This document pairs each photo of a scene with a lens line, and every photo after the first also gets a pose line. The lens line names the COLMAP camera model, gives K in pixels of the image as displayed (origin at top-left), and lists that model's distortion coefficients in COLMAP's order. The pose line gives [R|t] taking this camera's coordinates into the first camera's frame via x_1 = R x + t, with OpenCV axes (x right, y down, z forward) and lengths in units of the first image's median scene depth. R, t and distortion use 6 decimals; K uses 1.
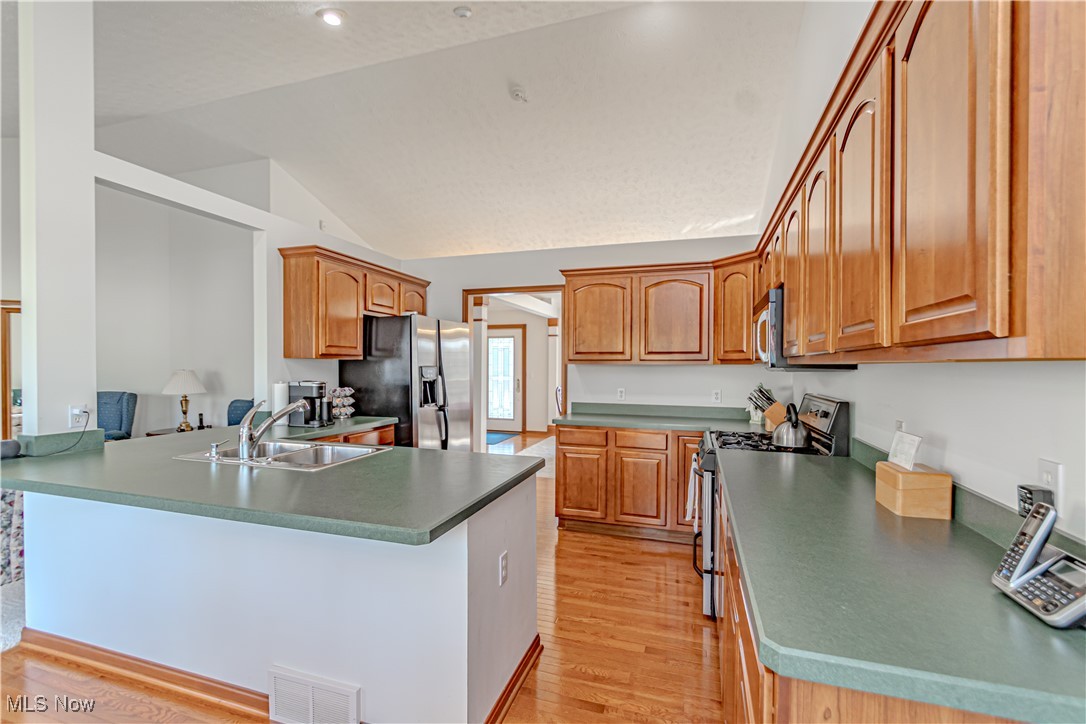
lens RADIAL K [[478.9, 0, 543.1], [0, 478.9, 368.1], [0, 0, 1]] dist [0.001126, -0.001164]
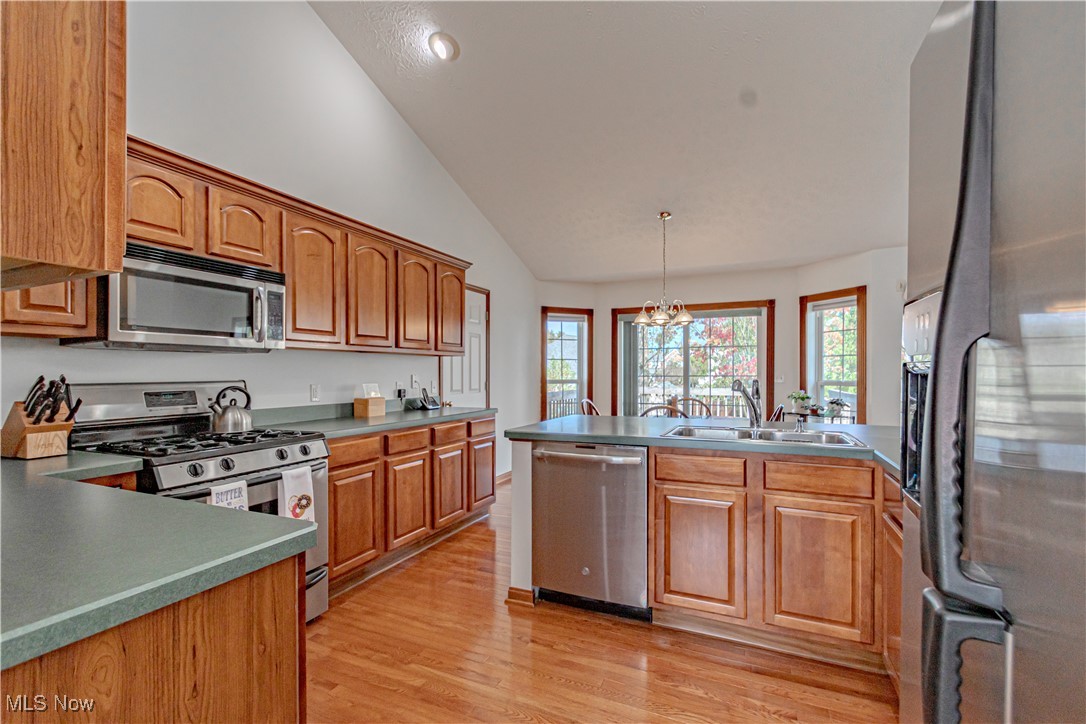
lens RADIAL K [[478.9, 0, 542.6], [0, 478.9, 368.7], [0, 0, 1]] dist [0.001126, -0.001164]
pose [[-0.994767, -0.013234, 0.101311, -0.113943], [-0.013084, 0.999912, 0.002145, 0.018701], [-0.101330, 0.000808, -0.994853, 1.181006]]
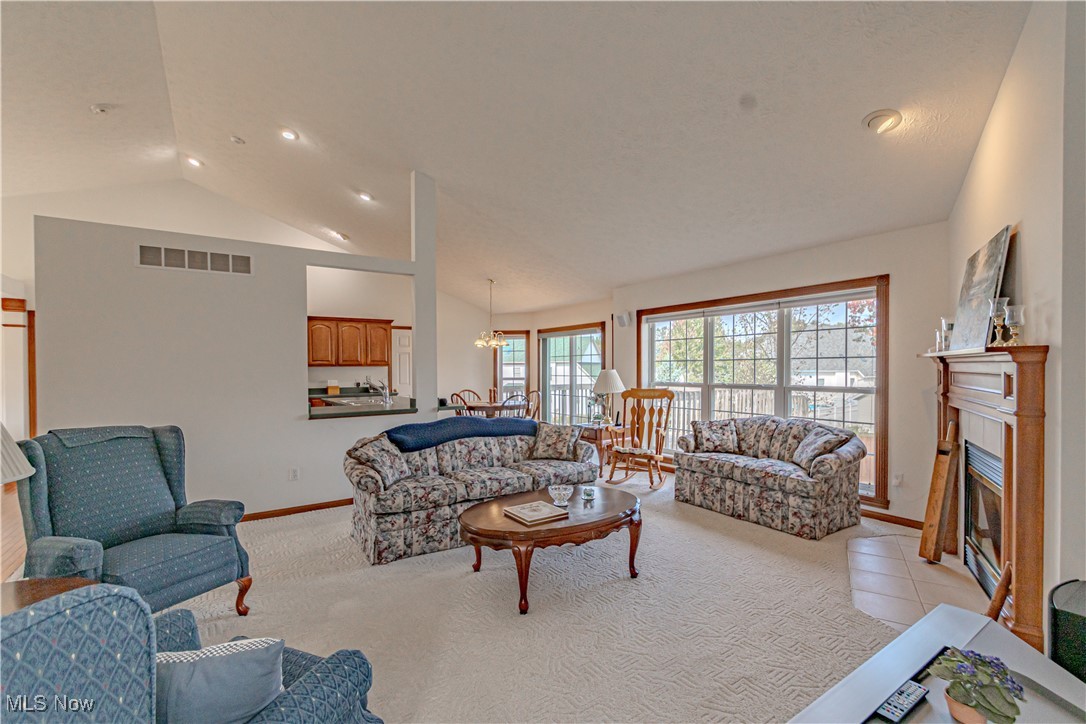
lens RADIAL K [[478.9, 0, 547.5], [0, 478.9, 367.8], [0, 0, 1]] dist [0.001126, -0.001164]
pose [[-0.792875, 0.001989, 0.609381, -1.646232], [0.006192, 0.999969, 0.004792, -0.003491], [-0.609353, 0.007573, -0.792863, 1.401858]]
